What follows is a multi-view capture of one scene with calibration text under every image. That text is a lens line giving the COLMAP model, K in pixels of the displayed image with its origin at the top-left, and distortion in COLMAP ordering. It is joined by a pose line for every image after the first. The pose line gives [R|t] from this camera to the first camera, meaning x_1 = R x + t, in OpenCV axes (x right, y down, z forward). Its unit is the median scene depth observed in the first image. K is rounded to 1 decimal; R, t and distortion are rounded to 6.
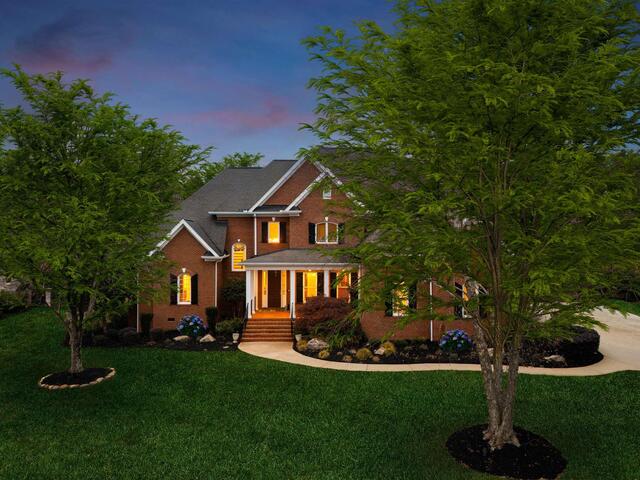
lens RADIAL K [[642.0, 0, 320.0], [0, 642.0, 240.0], [0, 0, 1]] dist [0.219890, -0.479633]
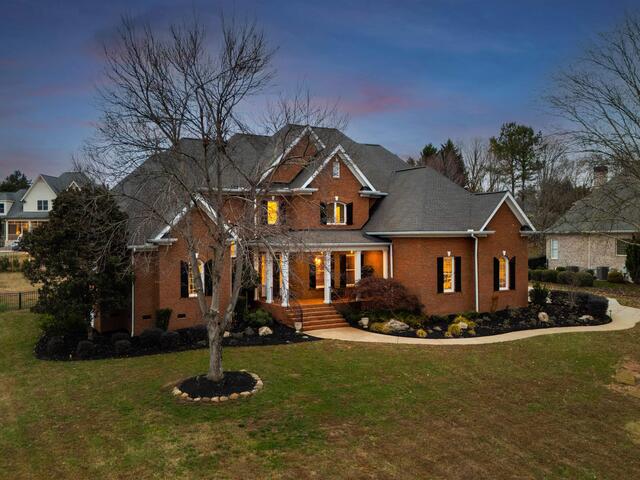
lens RADIAL K [[642.0, 0, 320.0], [0, 642.0, 240.0], [0, 0, 1]] dist [0.219890, -0.479633]
pose [[0.859467, -0.016672, 0.510920, -0.502158], [0.016132, 0.999855, 0.005491, 0.023568], [-0.510937, 0.003523, 0.859611, 0.197005]]
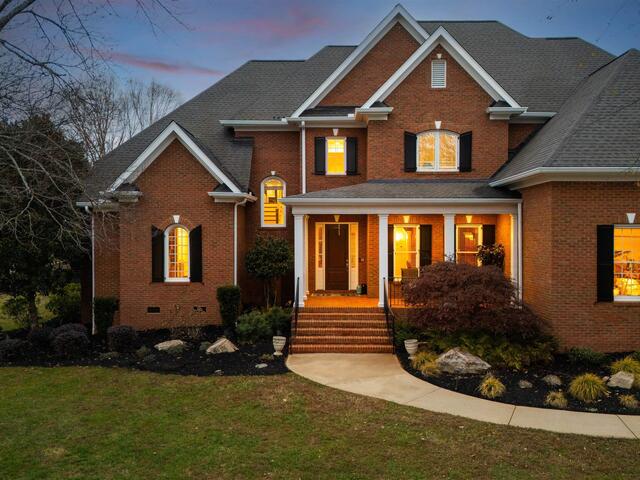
lens RADIAL K [[642.0, 0, 320.0], [0, 642.0, 240.0], [0, 0, 1]] dist [0.219890, -0.479633]
pose [[0.999959, -0.002346, -0.008704, -0.085096], [0.002366, 0.999995, 0.002220, 0.063024], [0.008699, -0.002240, 0.999960, 0.457984]]
